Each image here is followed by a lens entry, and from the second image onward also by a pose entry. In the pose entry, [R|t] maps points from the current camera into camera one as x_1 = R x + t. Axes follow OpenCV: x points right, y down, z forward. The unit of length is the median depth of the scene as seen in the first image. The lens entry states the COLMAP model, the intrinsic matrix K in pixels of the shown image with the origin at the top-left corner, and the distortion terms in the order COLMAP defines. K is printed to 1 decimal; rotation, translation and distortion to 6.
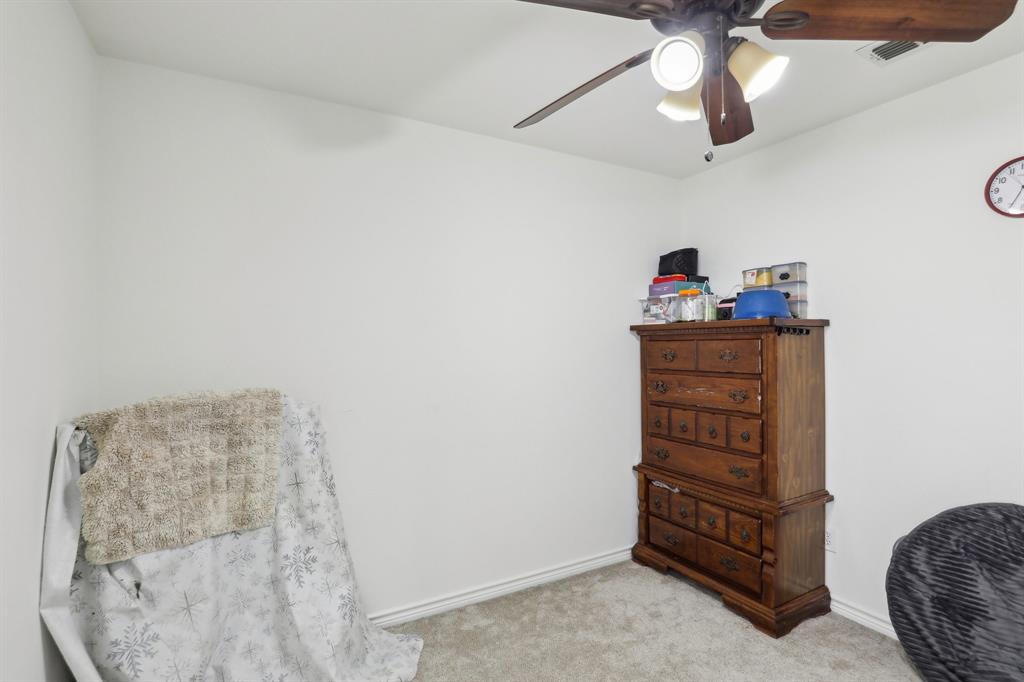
lens RADIAL K [[480.5, 0, 513.1], [0, 480.5, 346.8], [0, 0, 1]] dist [-0.041553, 0.008322]
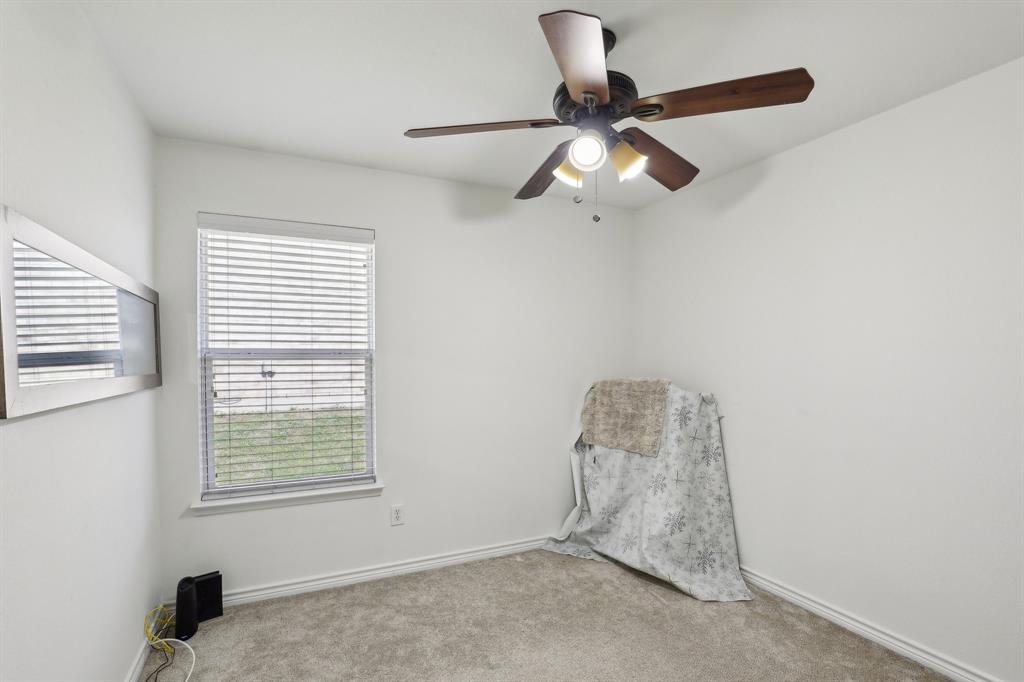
lens RADIAL K [[480.5, 0, 513.1], [0, 480.5, 346.8], [0, 0, 1]] dist [-0.041553, 0.008322]
pose [[-0.061268, -0.009585, -0.998075, 1.486134], [0.008969, 0.999908, -0.010153, -0.018710], [0.998081, -0.009573, -0.061177, 0.689186]]
